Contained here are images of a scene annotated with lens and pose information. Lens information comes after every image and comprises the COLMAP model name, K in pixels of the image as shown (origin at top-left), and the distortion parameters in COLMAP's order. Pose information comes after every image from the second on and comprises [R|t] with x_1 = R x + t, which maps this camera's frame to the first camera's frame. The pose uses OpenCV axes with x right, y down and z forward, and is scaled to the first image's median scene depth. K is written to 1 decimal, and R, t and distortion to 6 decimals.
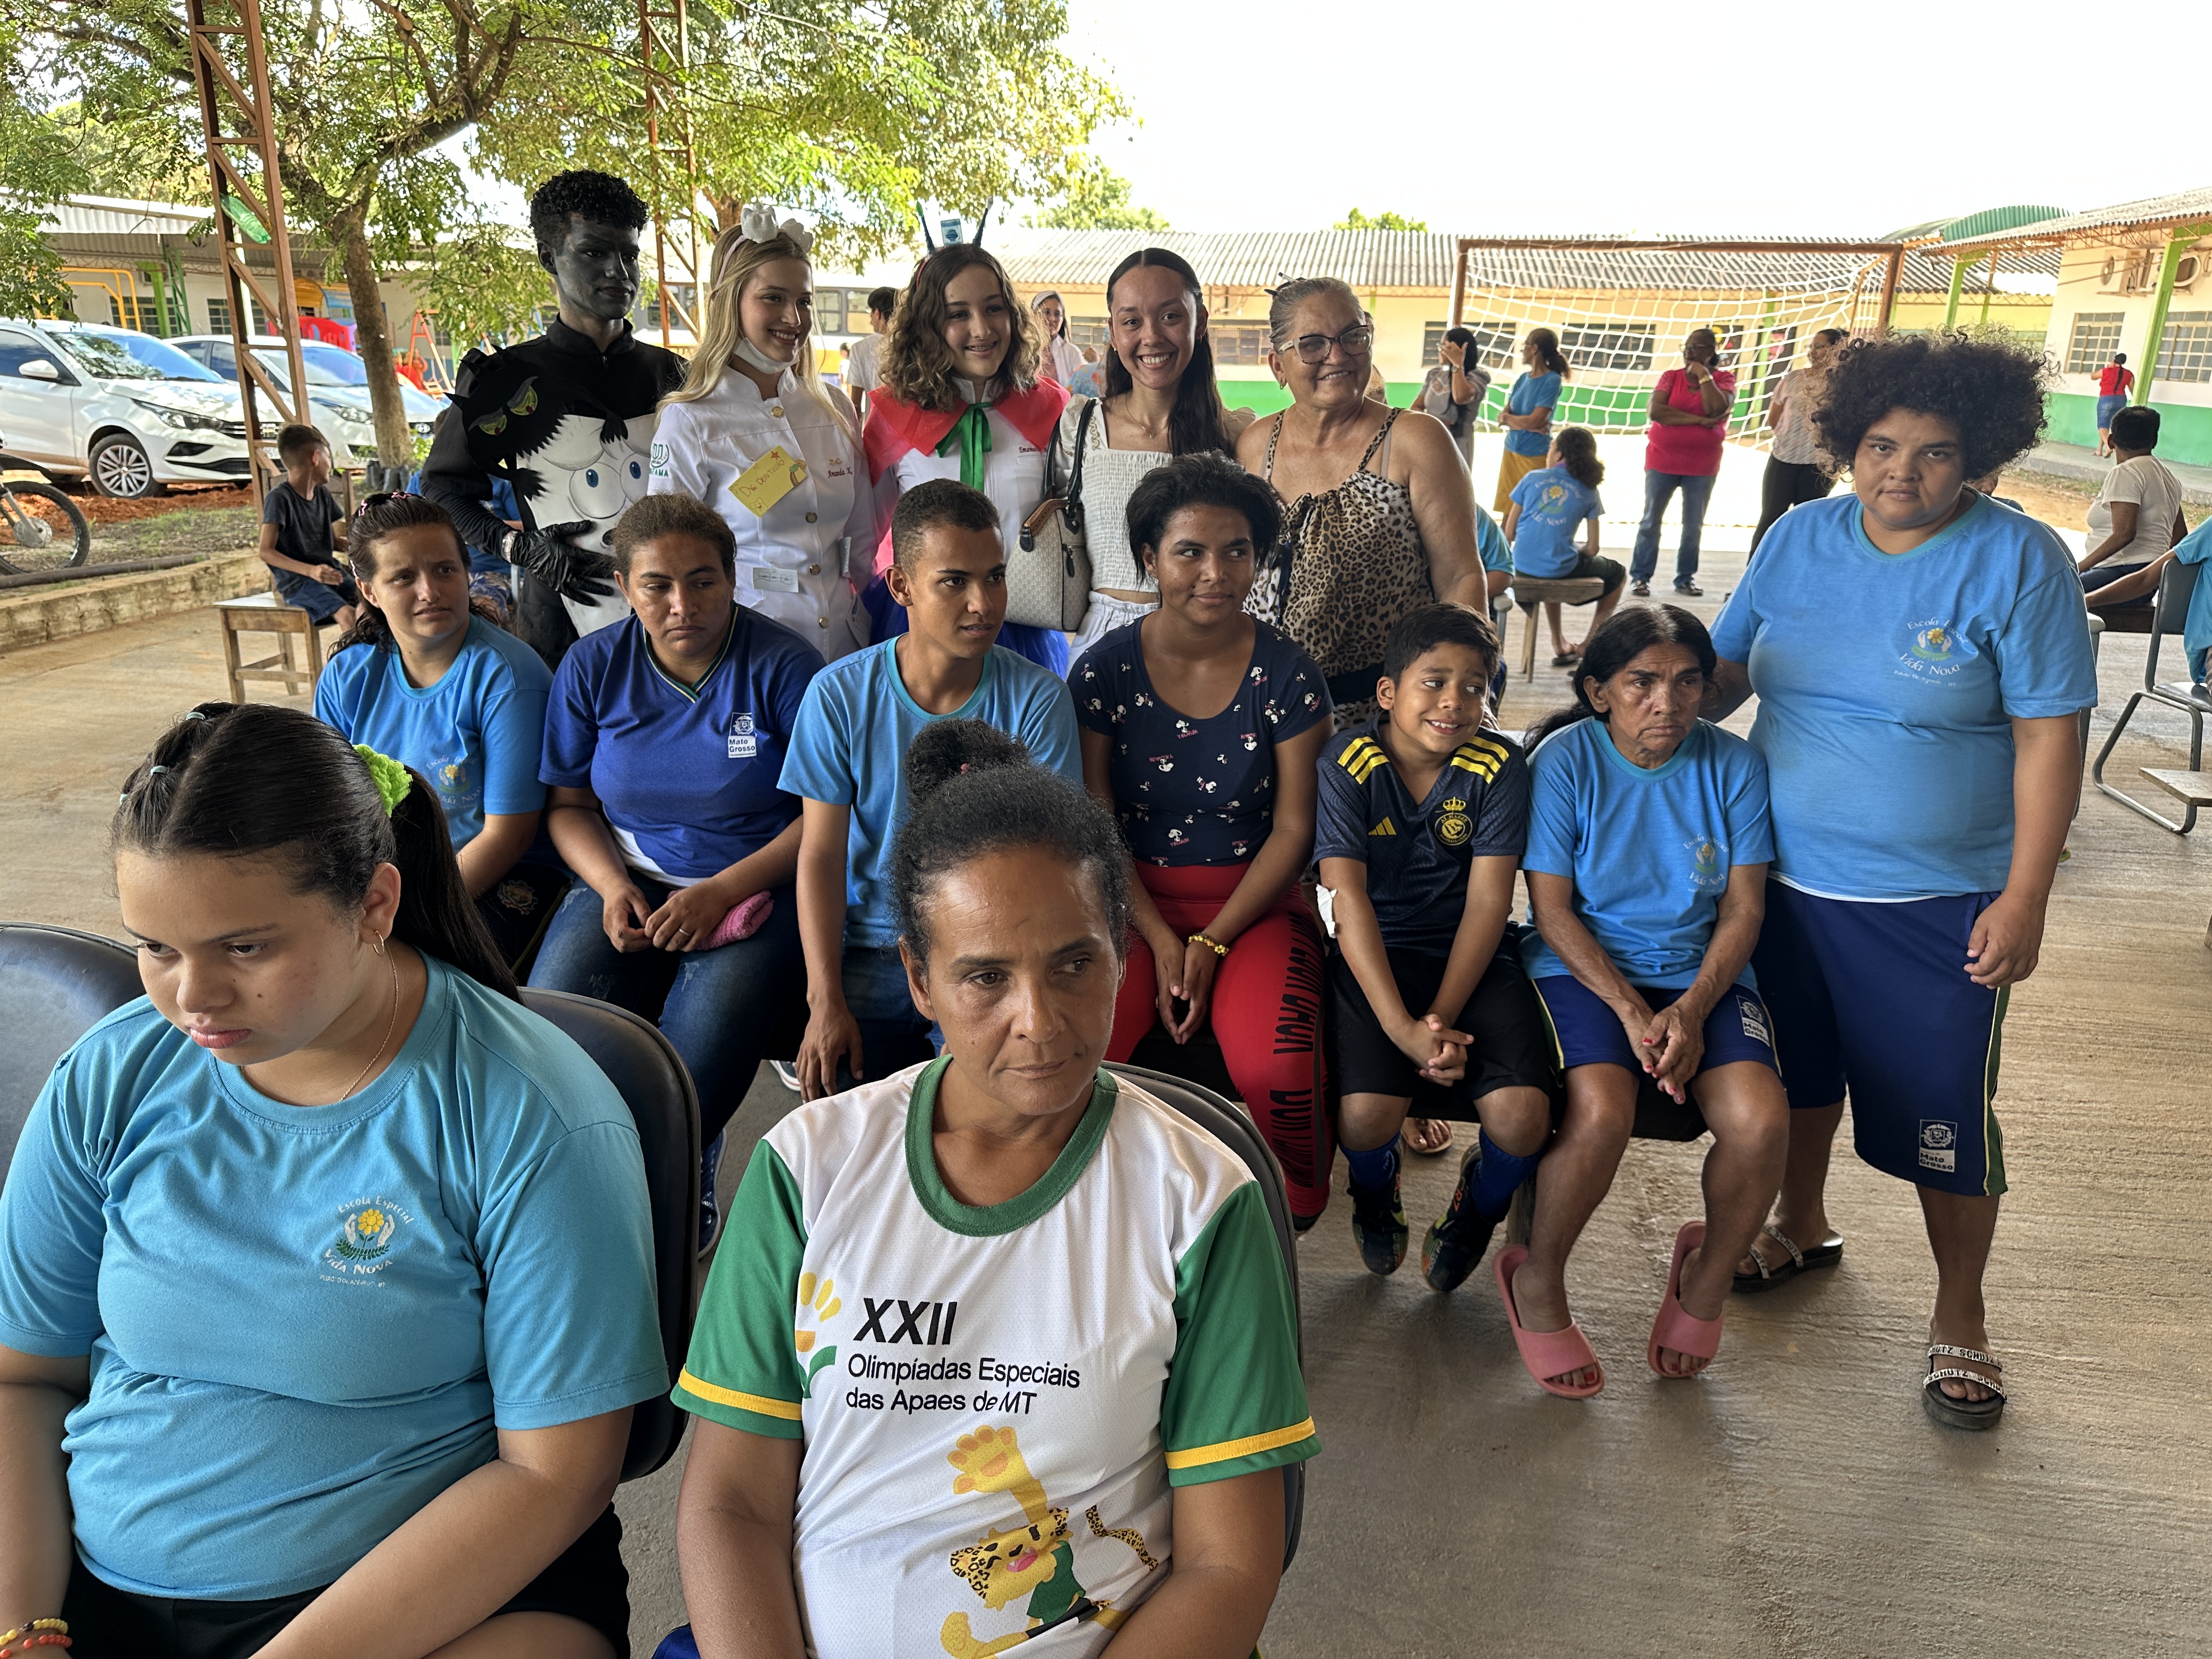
lens RADIAL K [[1566.6, 0, 1113.7], [0, 1566.6, 849.2], [0, 0, 1]] dist [0.033133, -0.043953]
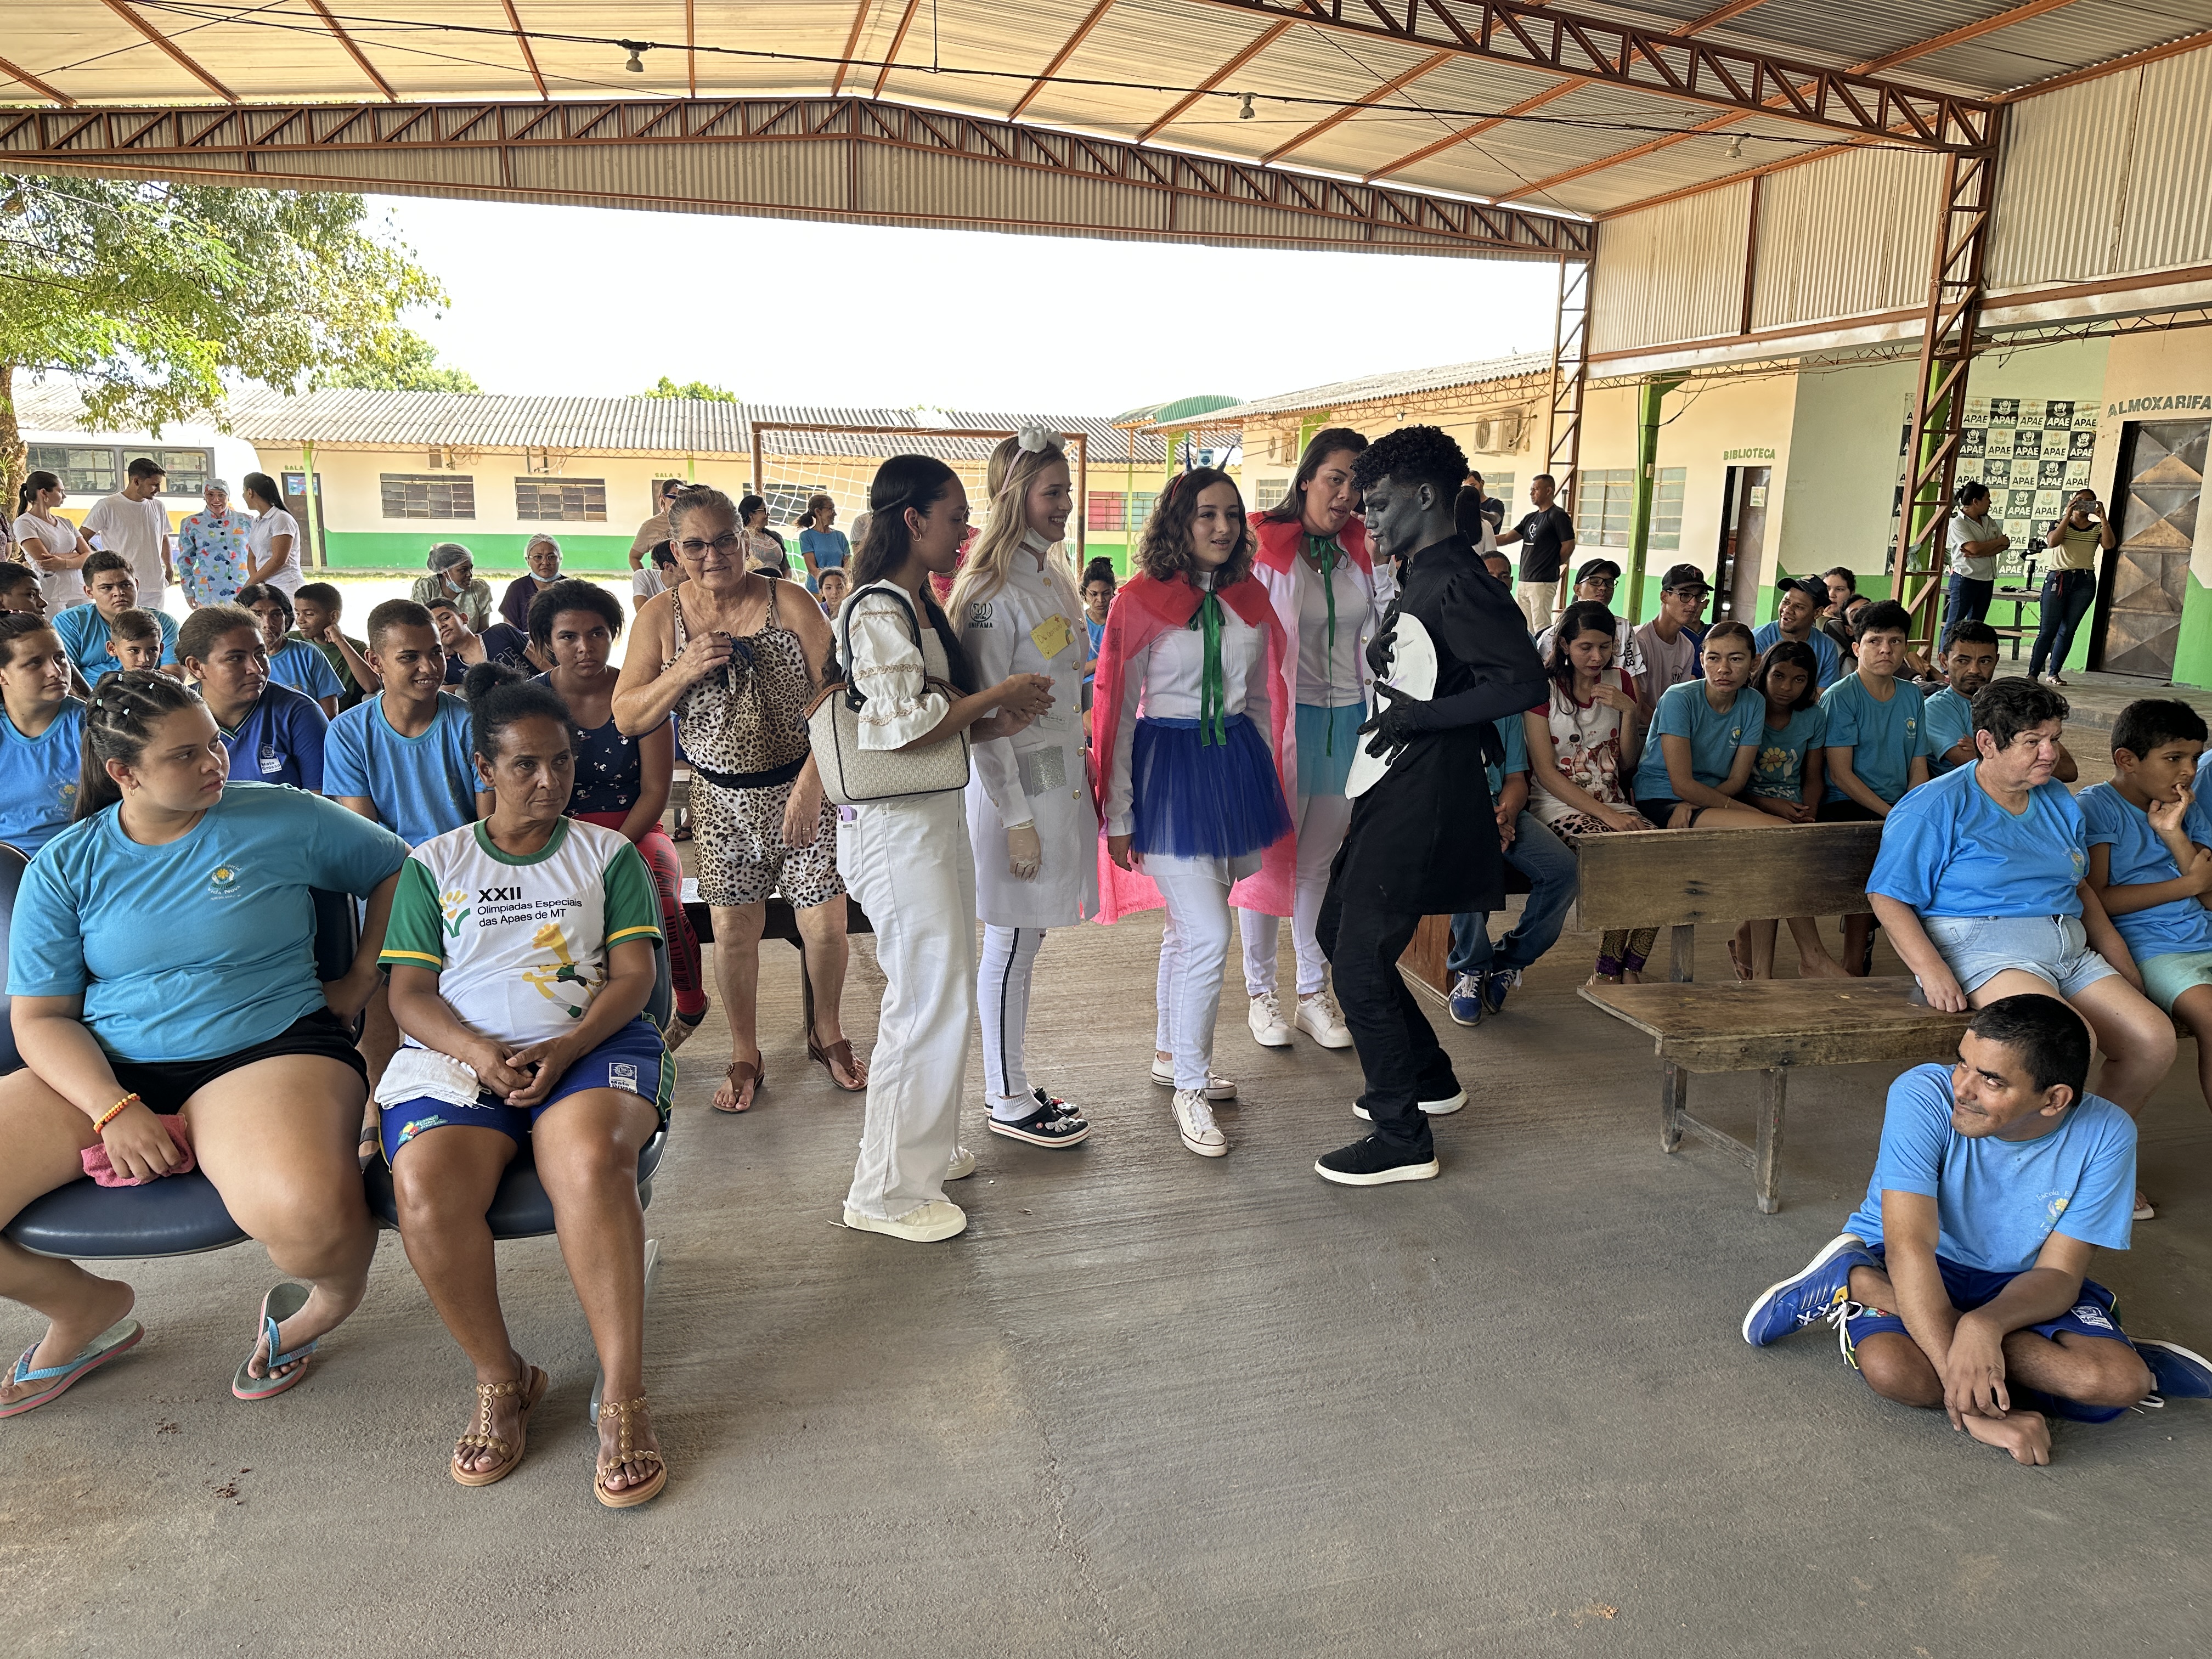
lens RADIAL K [[1566.6, 0, 1113.1], [0, 1566.6, 819.2], [0, 0, 1]] dist [0.033133, -0.043953]
pose [[0.917800, -0.080930, 0.388709, -0.014079], [0.123523, 0.988624, -0.085823, 0.036481], [-0.377341, 0.126783, 0.917355, -0.119584]]
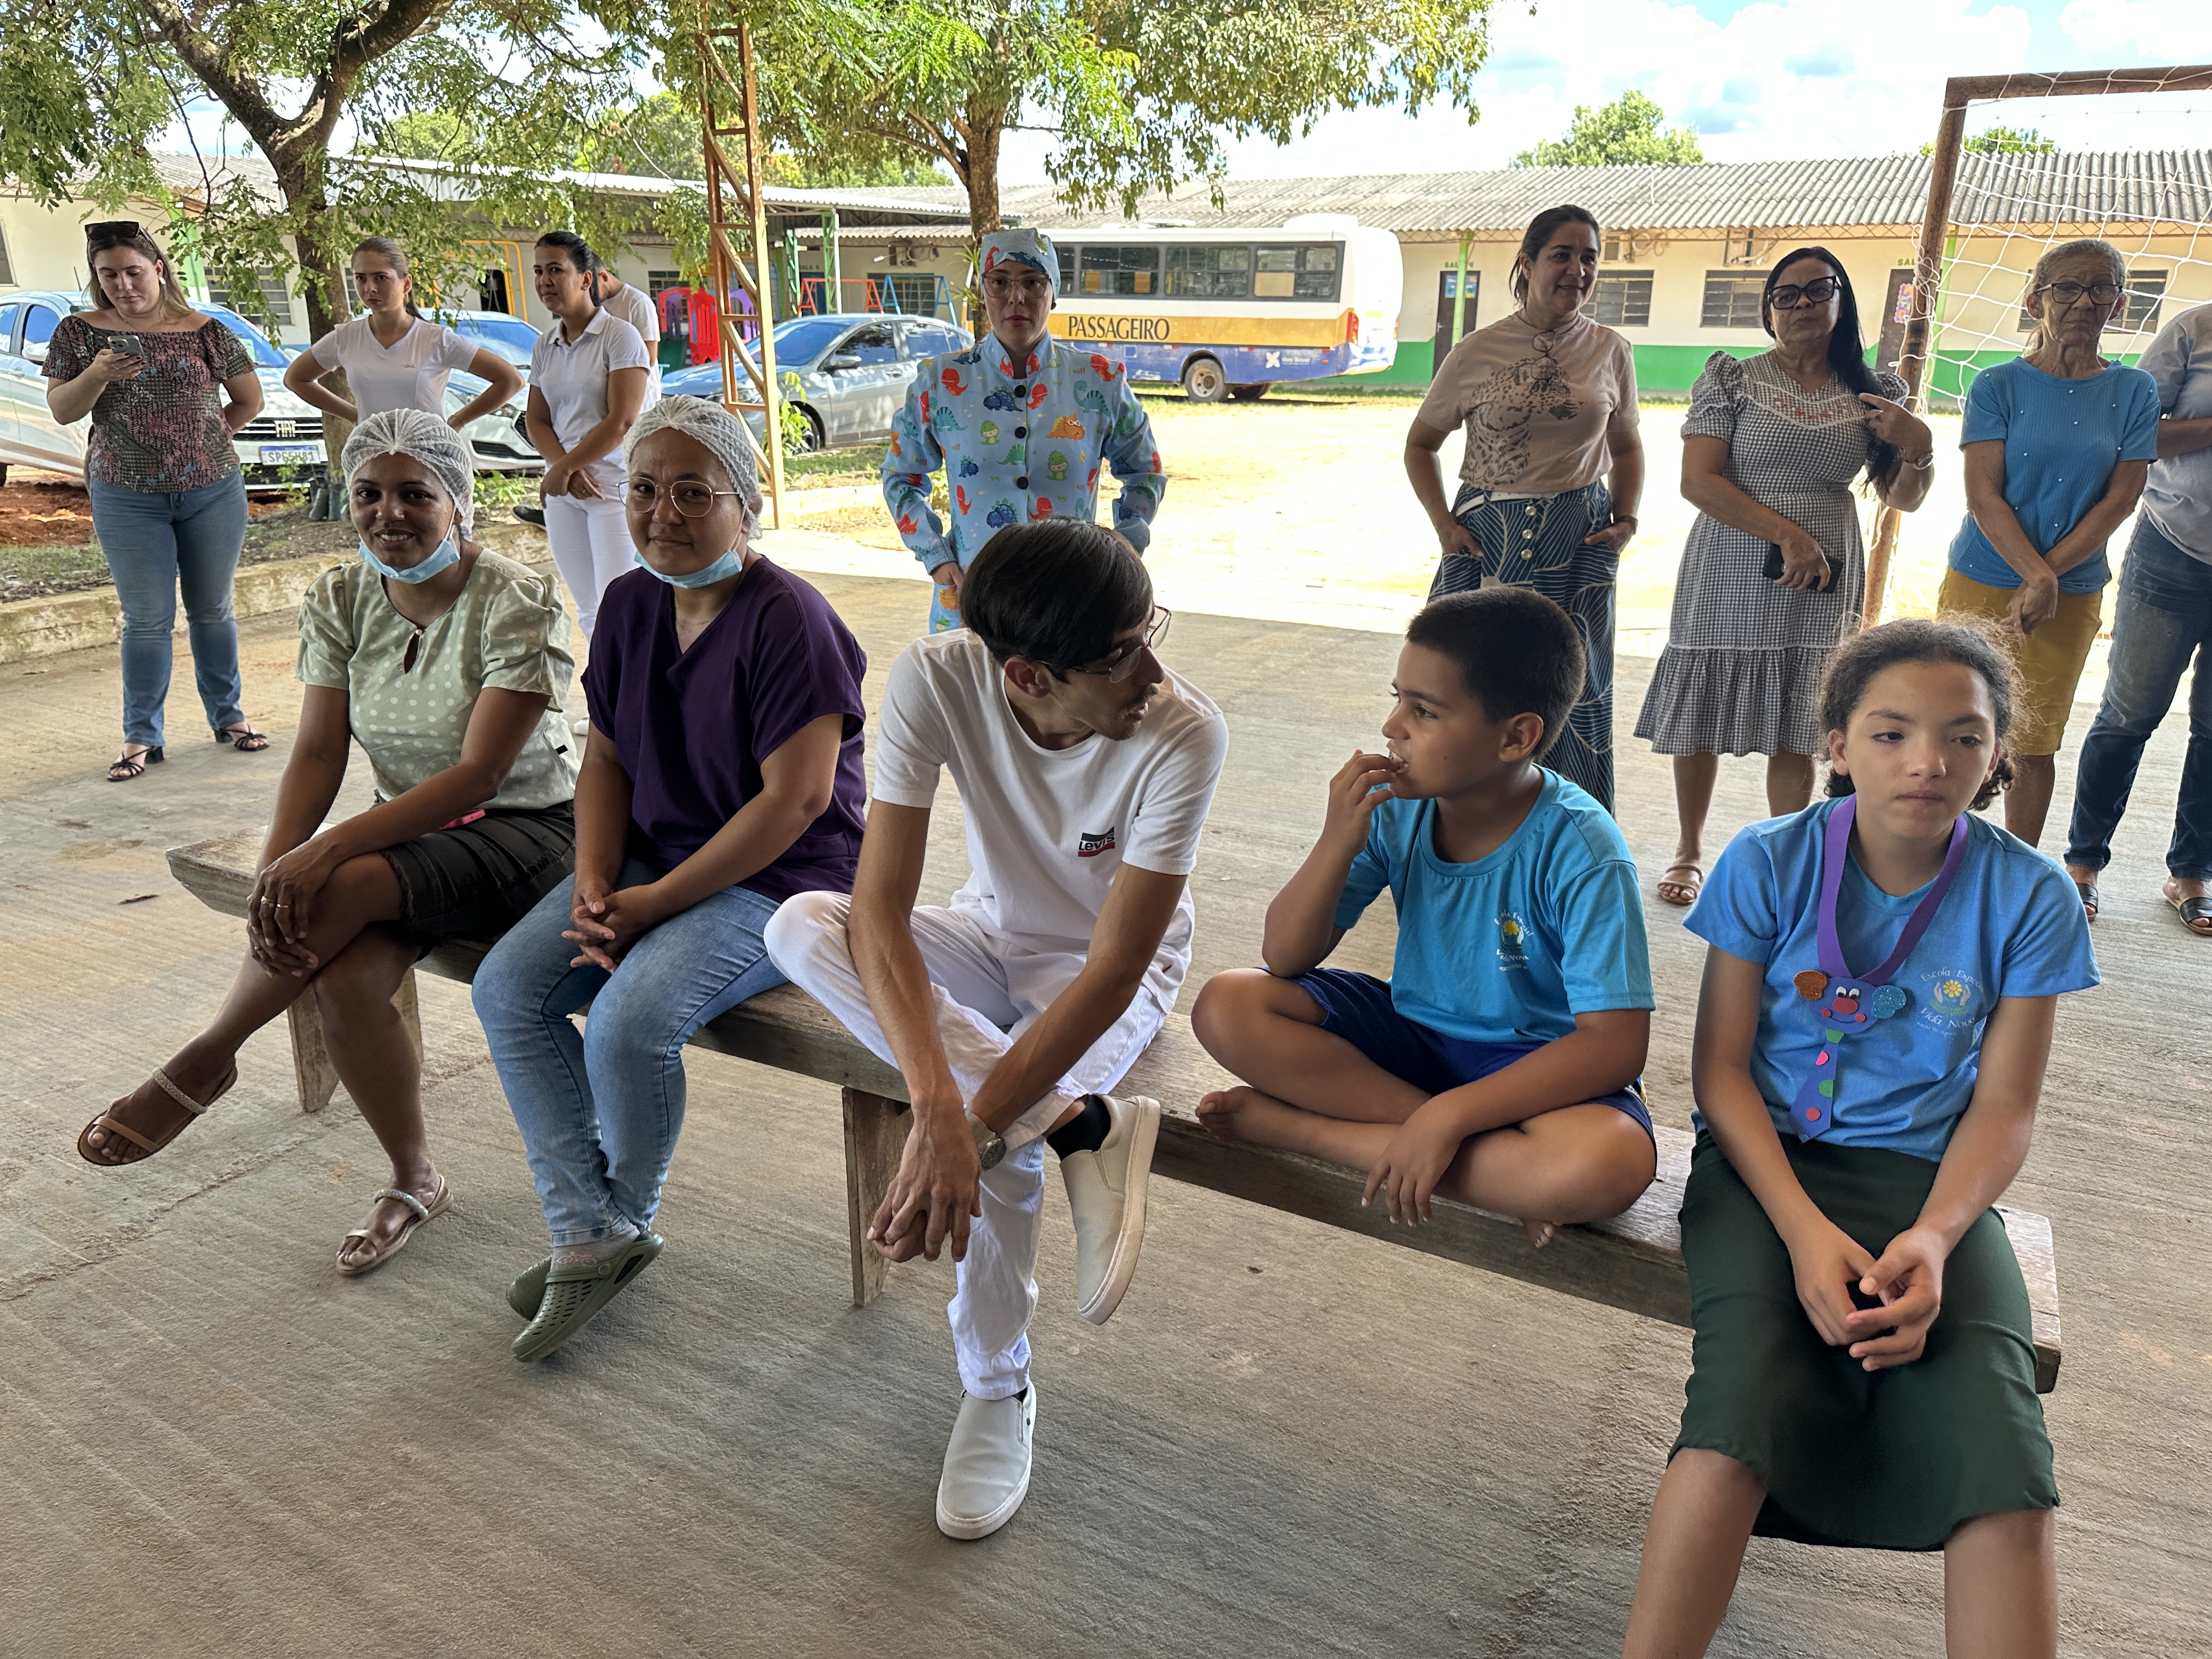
lens RADIAL K [[1566.6, 0, 1124.8], [0, 1566.6, 836.5], [0, 0, 1]] dist [0.033133, -0.043953]
pose [[0.944894, 0.094823, -0.313342, 0.104515], [-0.090826, 0.995491, 0.027365, -0.100181], [0.314523, 0.002603, 0.949246, 0.315384]]
